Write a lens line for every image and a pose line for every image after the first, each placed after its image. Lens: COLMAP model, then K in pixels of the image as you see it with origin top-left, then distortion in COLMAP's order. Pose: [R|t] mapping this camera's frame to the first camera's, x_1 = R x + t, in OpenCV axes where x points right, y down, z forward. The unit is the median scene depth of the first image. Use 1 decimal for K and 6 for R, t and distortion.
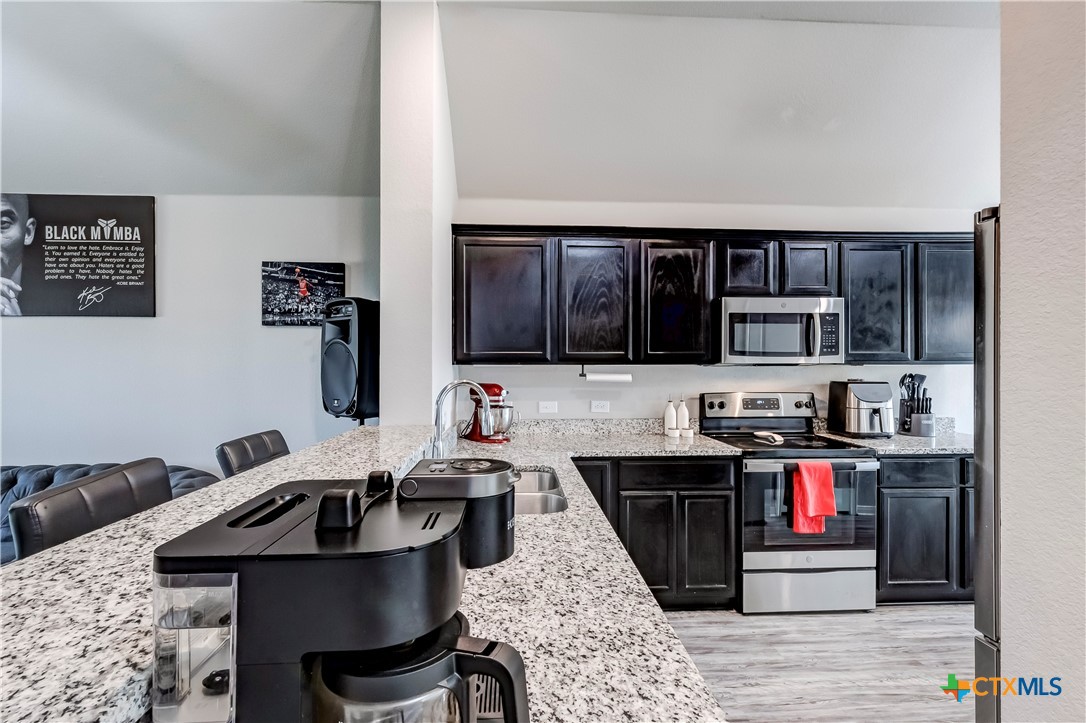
lens RADIAL K [[493.5, 0, 540.1], [0, 493.5, 365.7], [0, 0, 1]] dist [0.002894, -0.000023]
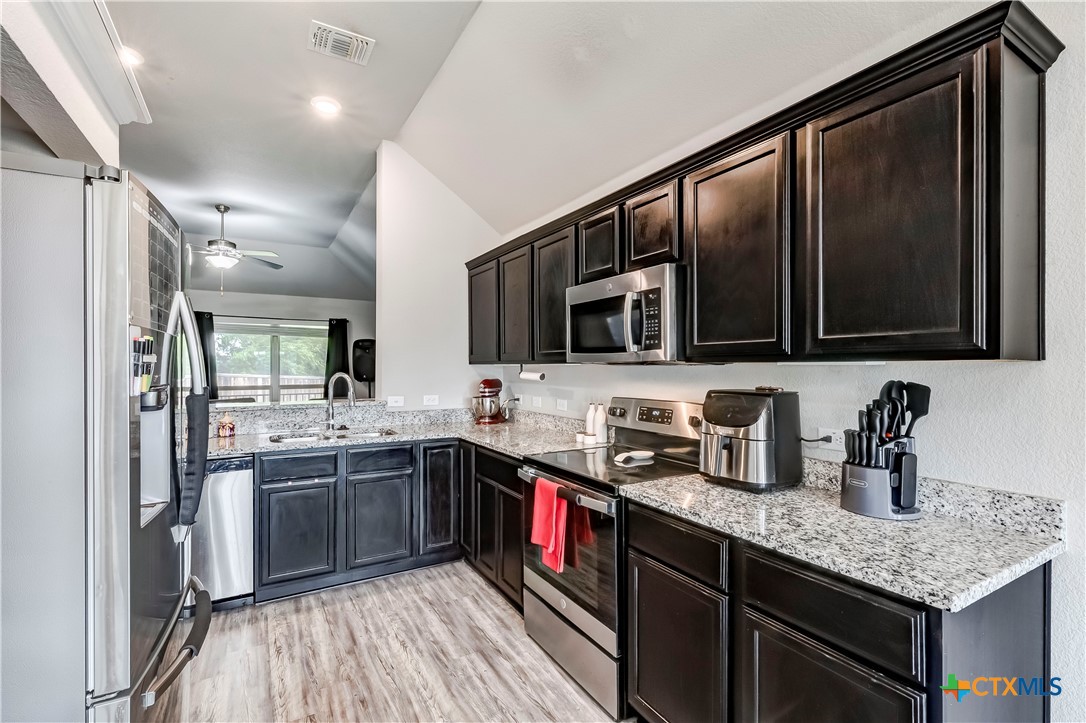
lens RADIAL K [[493.5, 0, 546.6], [0, 493.5, 364.7], [0, 0, 1]] dist [0.002894, -0.000023]
pose [[0.461445, -0.000337, -0.887169, 1.088896], [-0.001444, 0.999998, -0.001132, 0.000956], [0.887168, 0.001804, 0.461443, 0.526216]]
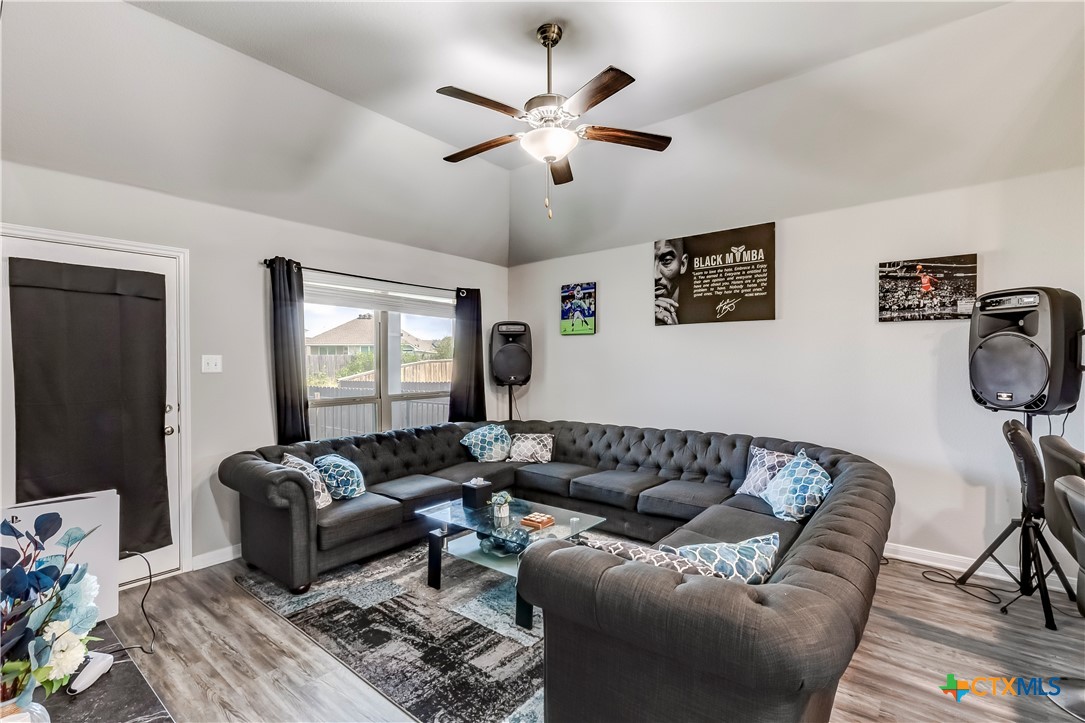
lens RADIAL K [[493.1, 0, 543.7], [0, 493.1, 364.0], [0, 0, 1]] dist [0.002894, -0.000023]
pose [[0.748902, 0.002338, -0.662676, -0.400644], [0.002144, 0.999980, 0.005951, 0.002629], [0.662677, -0.005878, 0.748882, -0.303746]]
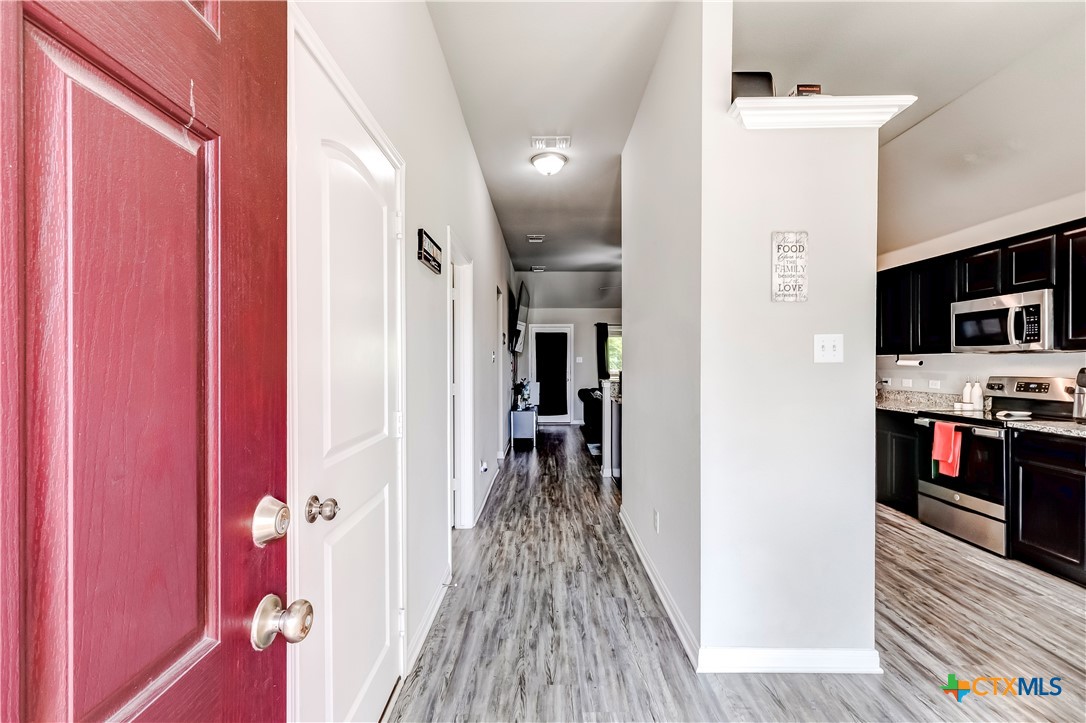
lens RADIAL K [[493.5, 0, 541.9], [0, 493.5, 364.8], [0, 0, 1]] dist [0.002894, -0.000023]
pose [[-0.058038, 0.005434, -0.998300, 1.694913], [-0.001861, 0.999983, 0.005552, 0.023506], [0.998313, 0.002180, -0.058027, -0.037547]]
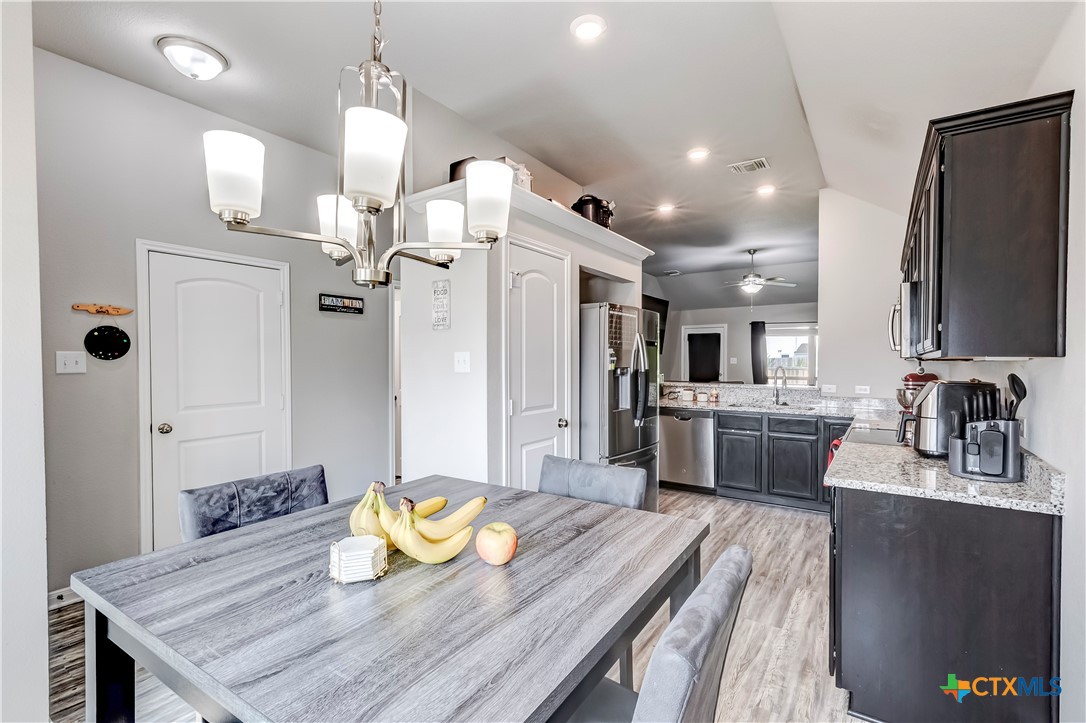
lens RADIAL K [[493.5, 0, 542.5], [0, 493.5, 363.4], [0, 0, 1]] dist [0.002894, -0.000023]
pose [[-0.611239, 0.005979, -0.791424, 1.639725], [-0.000554, 0.999968, 0.007983, -0.001527], [0.791446, 0.005318, -0.611216, 0.997259]]
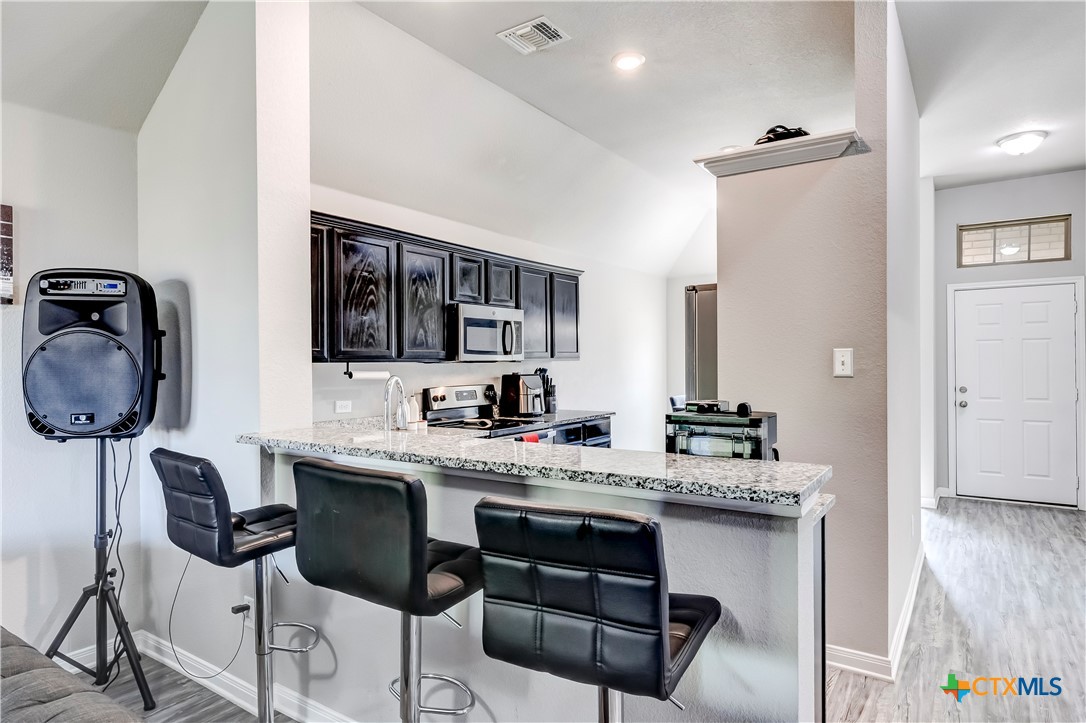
lens RADIAL K [[626.7, 0, 544.7], [0, 626.7, 362.4], [0, 0, 1]] dist [-0.001056, -0.000255]
pose [[0.605765, -0.005392, 0.795625, -0.643586], [0.008899, 0.999960, 0.000002, 0.001462], [-0.795594, 0.007079, 0.605789, -0.044532]]
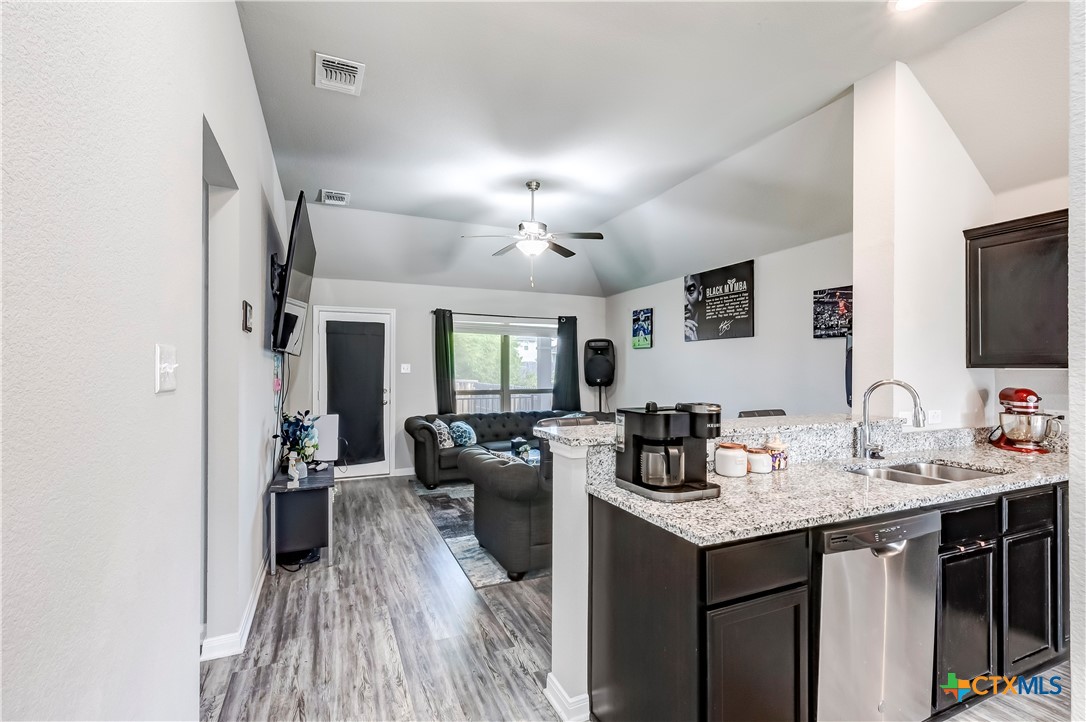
lens RADIAL K [[493.5, 0, 547.9], [0, 493.5, 364.8], [0, 0, 1]] dist [0.002894, -0.000023]
pose [[0.363207, -0.003061, -0.931704, 0.437172], [-0.003498, 0.999983, -0.004649, -0.000397], [0.931702, 0.004948, 0.363190, -0.168571]]
